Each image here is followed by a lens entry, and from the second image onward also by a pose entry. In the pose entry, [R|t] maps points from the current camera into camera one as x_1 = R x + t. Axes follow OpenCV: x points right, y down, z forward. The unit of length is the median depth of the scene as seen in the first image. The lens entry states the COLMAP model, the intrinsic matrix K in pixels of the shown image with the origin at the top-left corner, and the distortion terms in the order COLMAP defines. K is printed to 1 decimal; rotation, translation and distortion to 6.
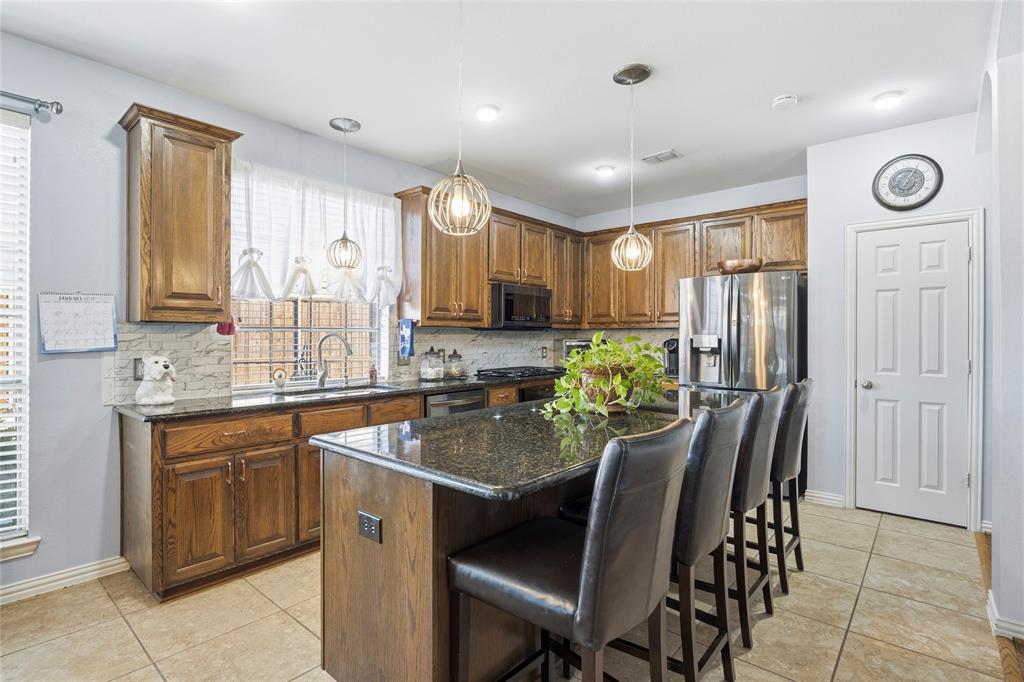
lens RADIAL K [[489.4, 0, 519.2], [0, 489.4, 338.7], [0, 0, 1]] dist [-0.020488, 0.000356]
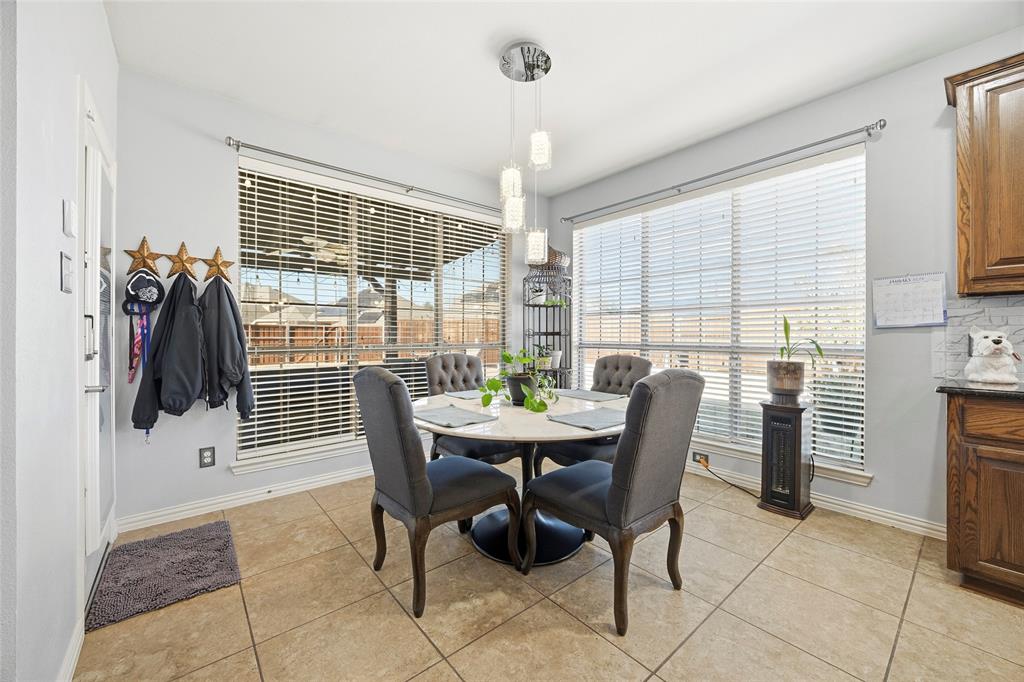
lens RADIAL K [[392.8, 0, 509.9], [0, 392.8, 337.1], [0, 0, 1]] dist [-0.000704, 0.000004]
pose [[-0.173378, 0.004401, -0.984846, 0.157783], [-0.001748, 0.999987, 0.004776, 0.046684], [0.984854, 0.002549, -0.173368, 0.223773]]
